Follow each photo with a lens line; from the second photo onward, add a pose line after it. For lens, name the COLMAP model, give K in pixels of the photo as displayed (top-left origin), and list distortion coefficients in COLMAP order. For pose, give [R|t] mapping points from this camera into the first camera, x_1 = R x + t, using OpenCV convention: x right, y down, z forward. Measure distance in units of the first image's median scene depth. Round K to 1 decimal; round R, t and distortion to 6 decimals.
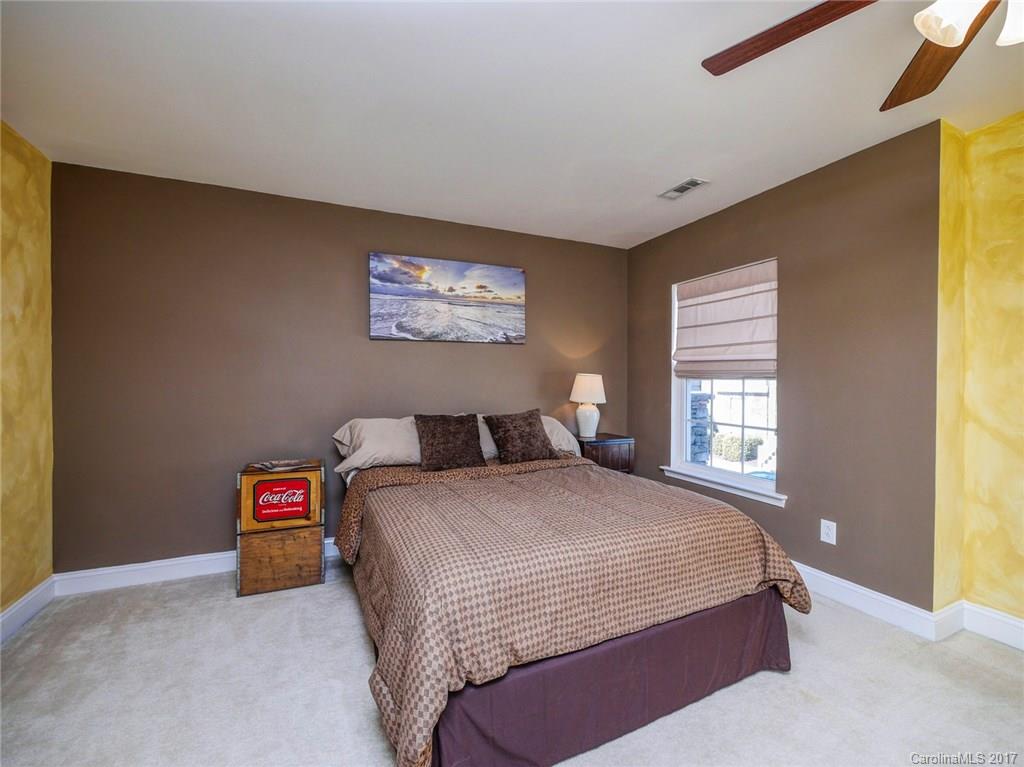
lens RADIAL K [[440.4, 0, 512.0], [0, 440.4, 383.5], [0, 0, 1]] dist [0.000299, 0.000632]
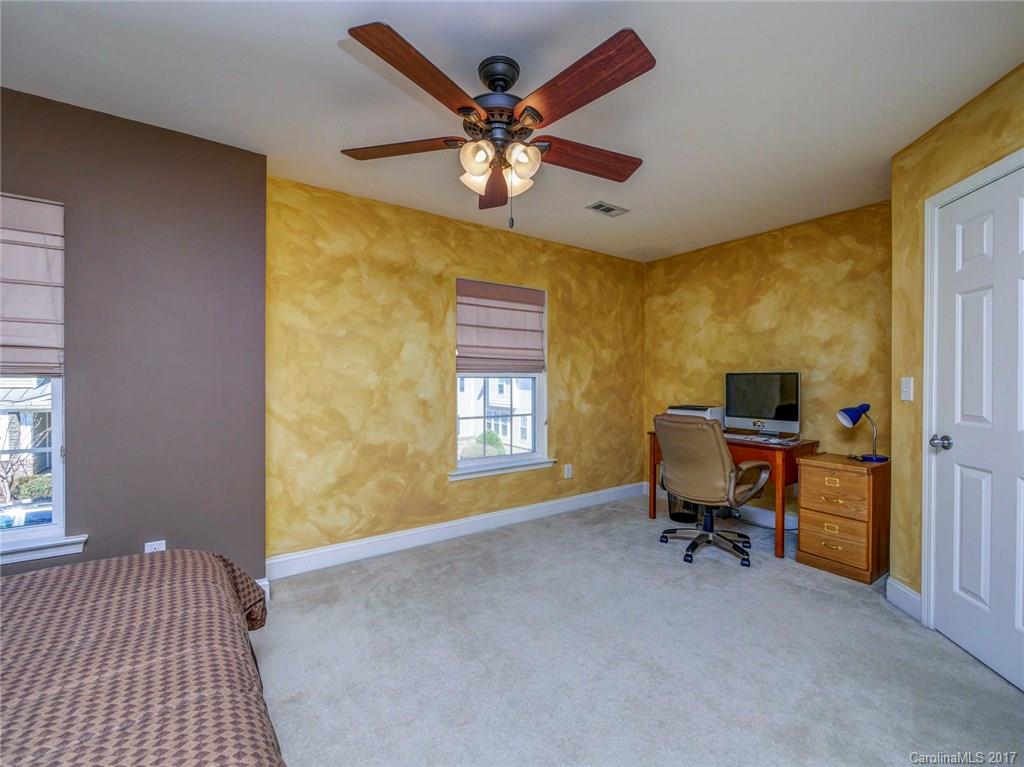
lens RADIAL K [[440.4, 0, 512.0], [0, 440.4, 383.5], [0, 0, 1]] dist [0.000299, 0.000632]
pose [[-0.187093, -0.008993, 0.982301, -0.233657], [0.004480, 0.999940, 0.010008, -0.002477], [-0.982332, 0.006273, -0.187042, 0.424090]]
